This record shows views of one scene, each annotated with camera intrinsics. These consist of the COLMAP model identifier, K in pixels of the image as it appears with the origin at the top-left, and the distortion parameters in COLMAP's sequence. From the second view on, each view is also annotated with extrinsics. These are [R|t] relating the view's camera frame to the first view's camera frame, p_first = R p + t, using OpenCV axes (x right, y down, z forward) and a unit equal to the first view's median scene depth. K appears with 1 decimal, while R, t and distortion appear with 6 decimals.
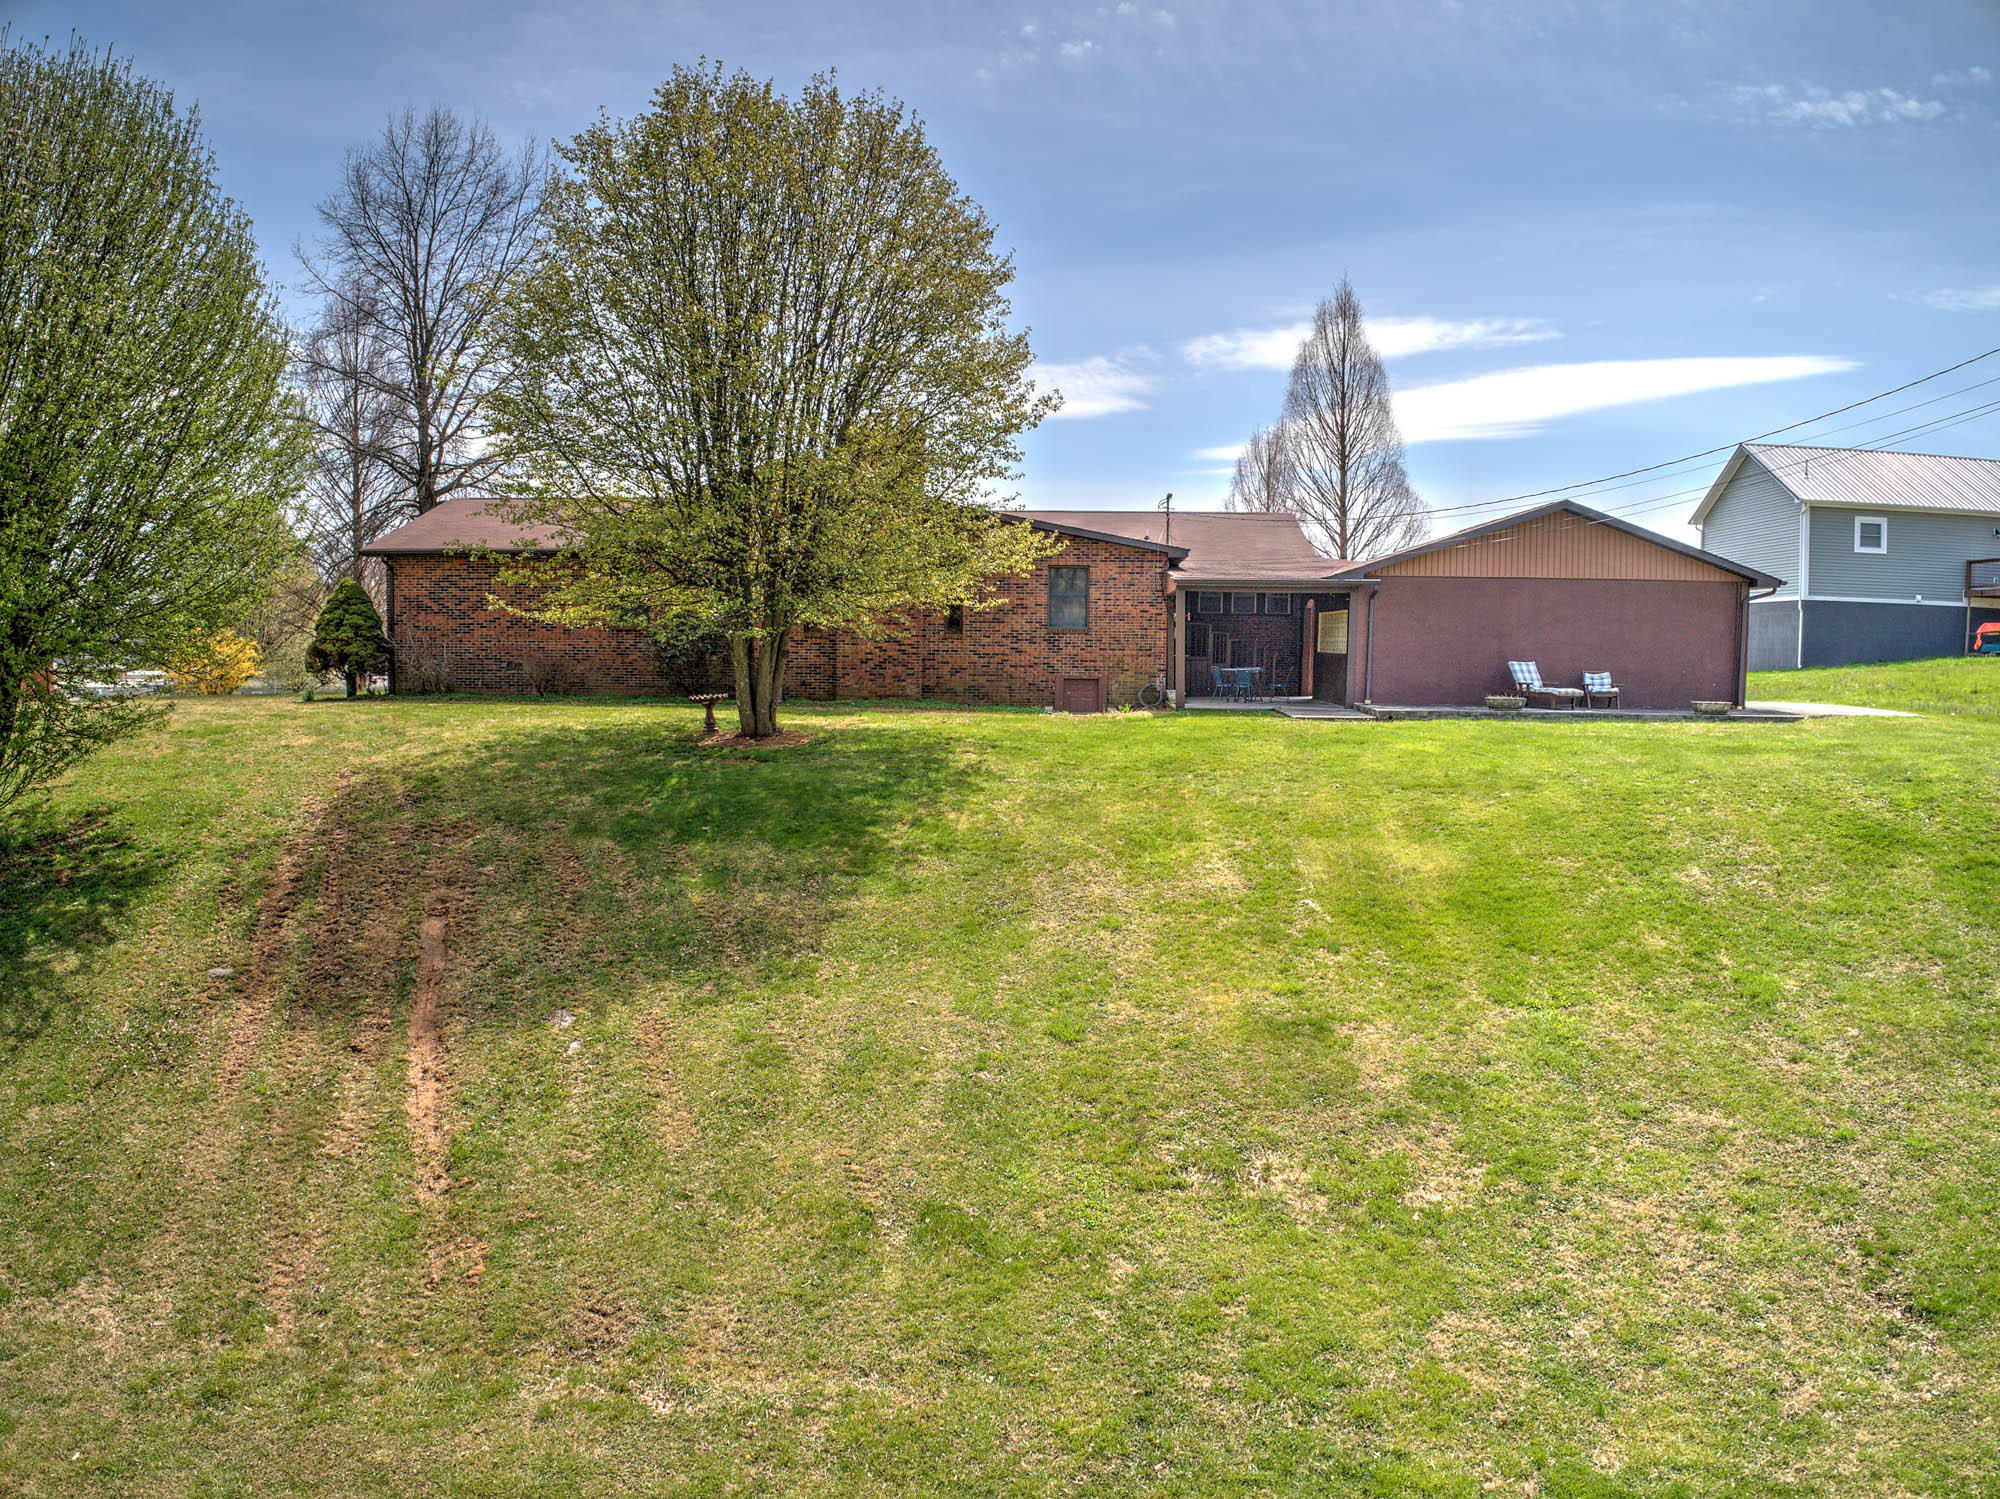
lens RADIAL K [[1538.1, 0, 1000.0], [0, 1538.1, 749.5], [0, 0, 1]] dist [-0.008278, -0.214777]
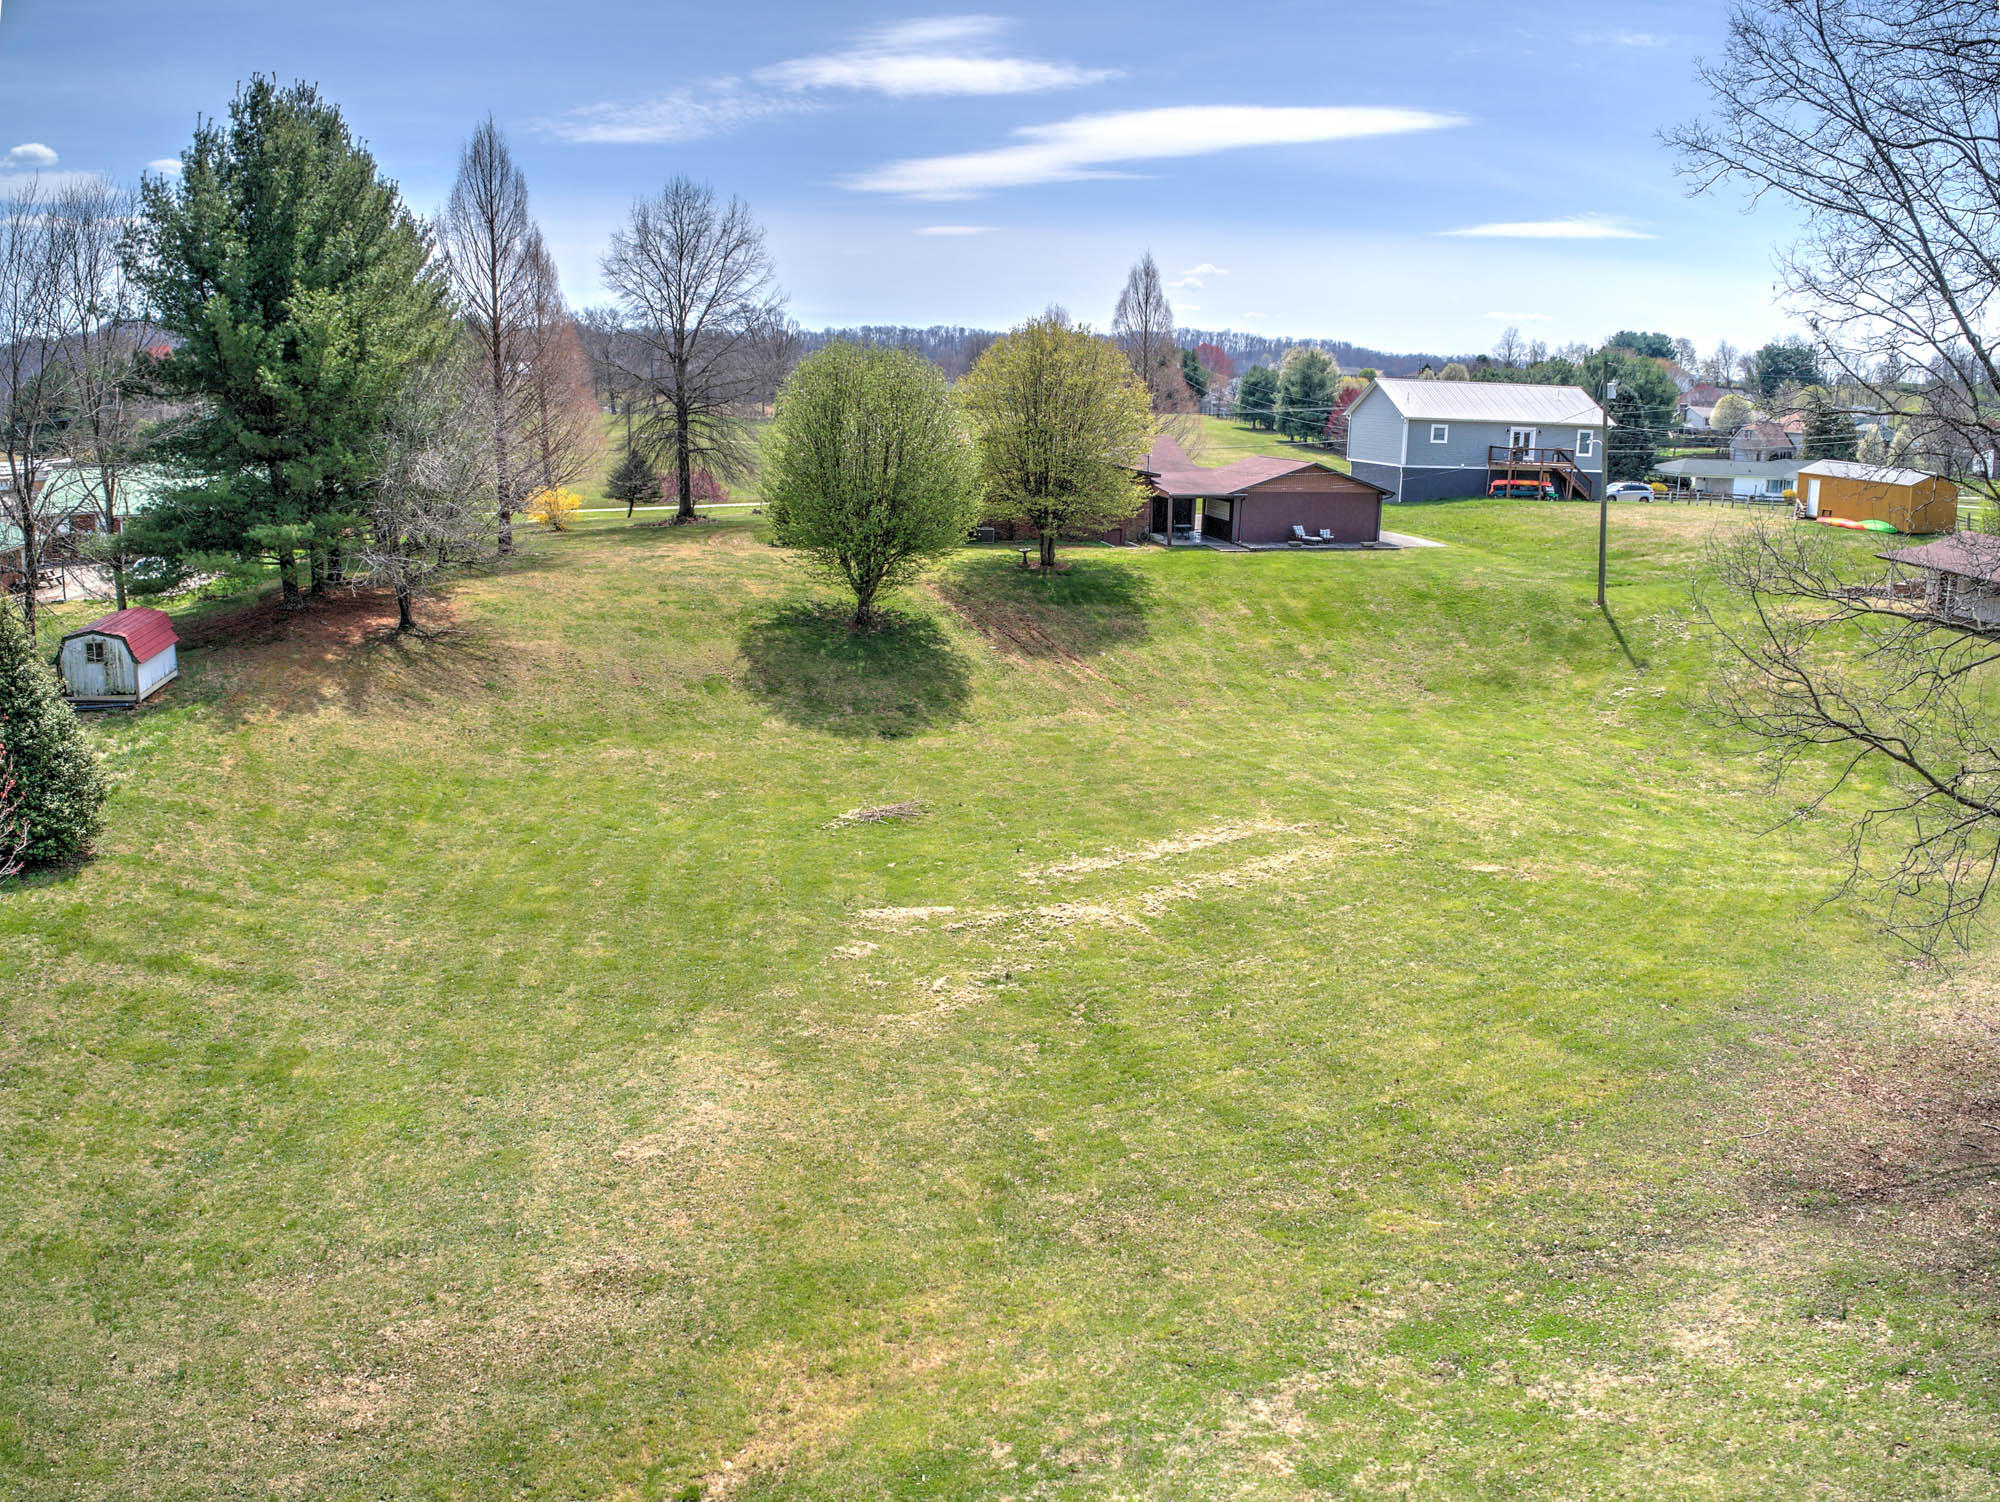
lens RADIAL K [[1538.1, 0, 1000.0], [0, 1538.1, 751.0], [0, 0, 1]] dist [-0.008278, -0.214777]
pose [[0.971368, -0.047663, 0.232749, -0.835362], [0.009113, 0.986423, 0.163968, -0.122488], [-0.237405, -0.157153, 0.958615, -1.543381]]
